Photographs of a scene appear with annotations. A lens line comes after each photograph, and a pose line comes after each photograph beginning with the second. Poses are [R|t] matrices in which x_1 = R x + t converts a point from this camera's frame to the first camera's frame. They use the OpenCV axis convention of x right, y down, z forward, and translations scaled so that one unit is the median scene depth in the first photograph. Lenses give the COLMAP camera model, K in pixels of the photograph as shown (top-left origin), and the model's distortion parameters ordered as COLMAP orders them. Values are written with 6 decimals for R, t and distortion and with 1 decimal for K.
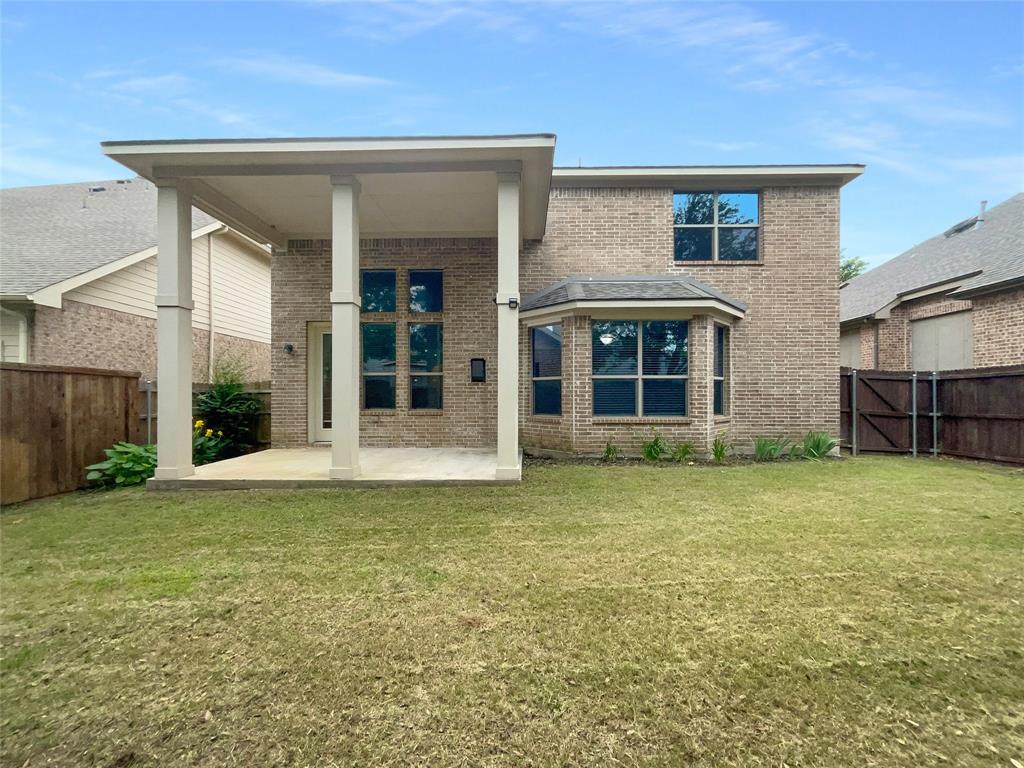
lens RADIAL K [[404.6, 0, 510.9], [0, 404.6, 391.9], [0, 0, 1]] dist [0.000812, 0.000436]
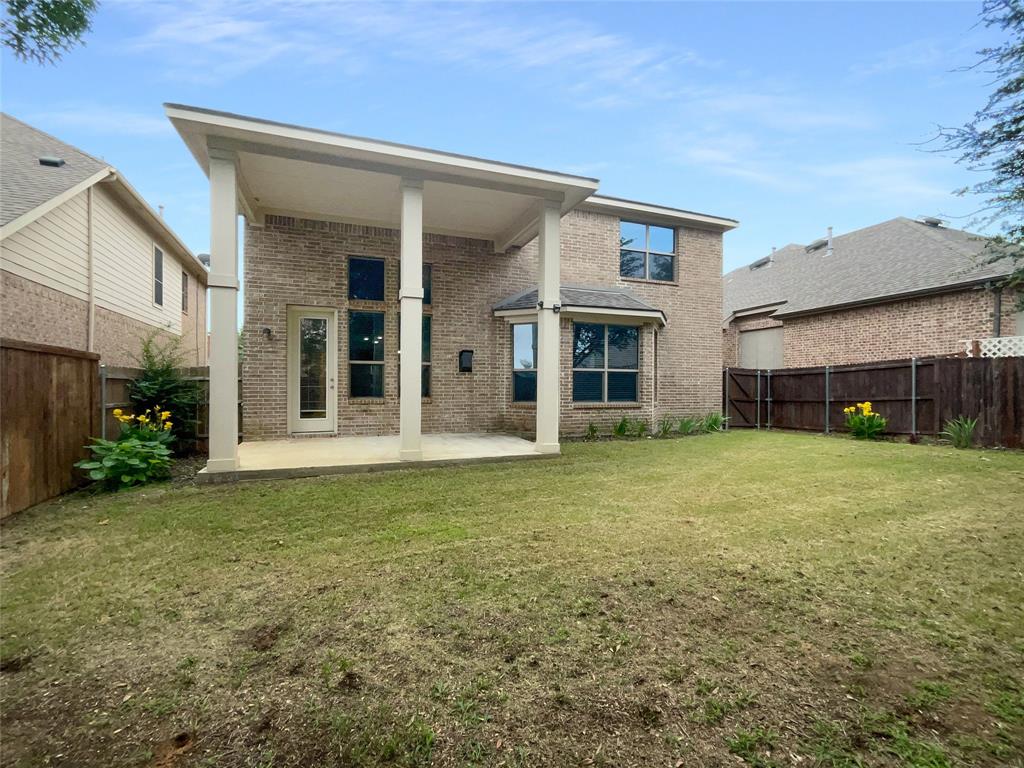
lens RADIAL K [[417.2, 0, 512.0], [0, 417.2, 384.0], [0, 0, 1]] dist [-0.001114, 0.000021]
pose [[0.939805, 0.006142, 0.341657, -0.345506], [-0.007504, 0.999968, 0.002664, 0.003592], [-0.341630, -0.005068, 0.939821, -0.085543]]
